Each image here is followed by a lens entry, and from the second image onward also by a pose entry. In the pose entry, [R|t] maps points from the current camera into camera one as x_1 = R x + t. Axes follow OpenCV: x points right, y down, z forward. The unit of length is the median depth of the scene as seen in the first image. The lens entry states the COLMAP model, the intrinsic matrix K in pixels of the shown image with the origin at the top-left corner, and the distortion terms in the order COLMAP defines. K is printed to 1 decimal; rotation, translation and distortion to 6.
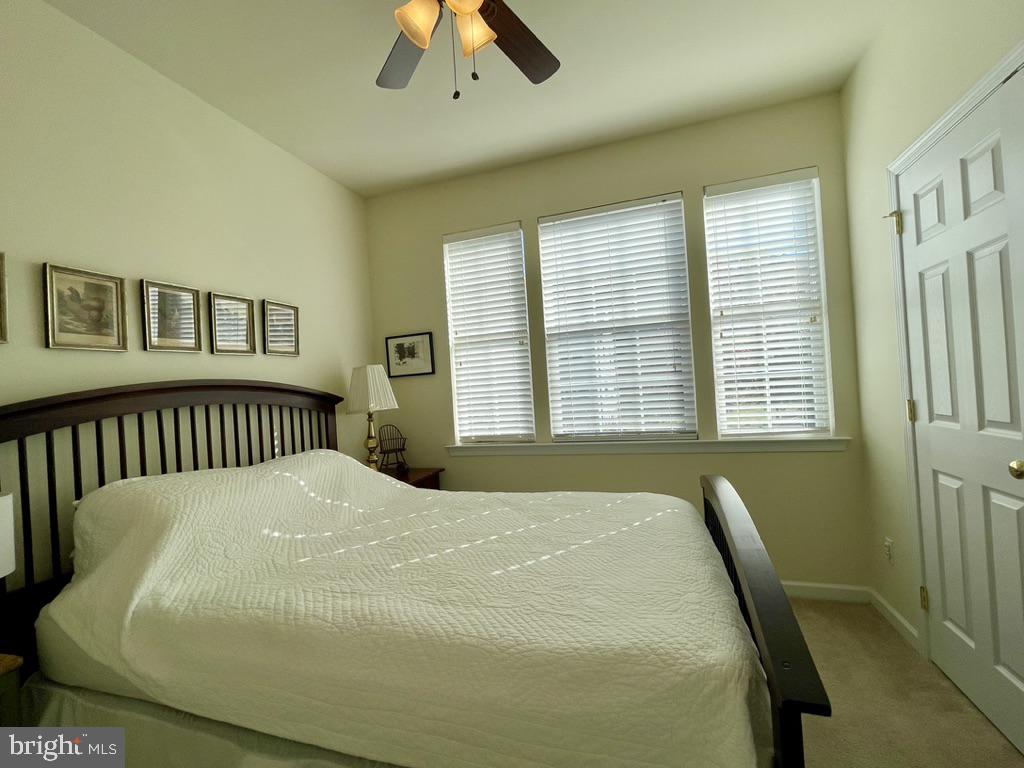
lens RADIAL K [[447.8, 0, 511.3], [0, 447.8, 385.7], [0, 0, 1]] dist [0.004310, 0.000748]
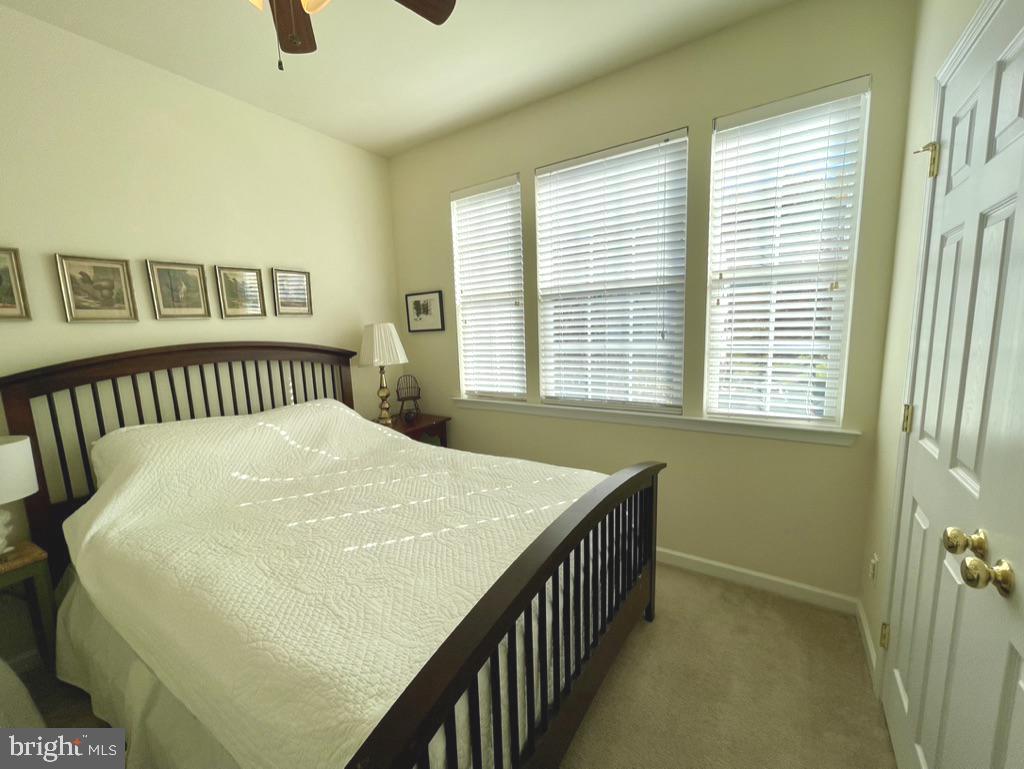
lens RADIAL K [[411.9, 0, 510.2], [0, 411.9, 384.2], [0, 0, 1]] dist [0.007203, -0.000132]
pose [[0.964955, 0.062565, -0.254849, 0.299034], [-0.021481, 0.986736, 0.160907, -0.076788], [0.261536, -0.149794, 0.953499, 0.106160]]
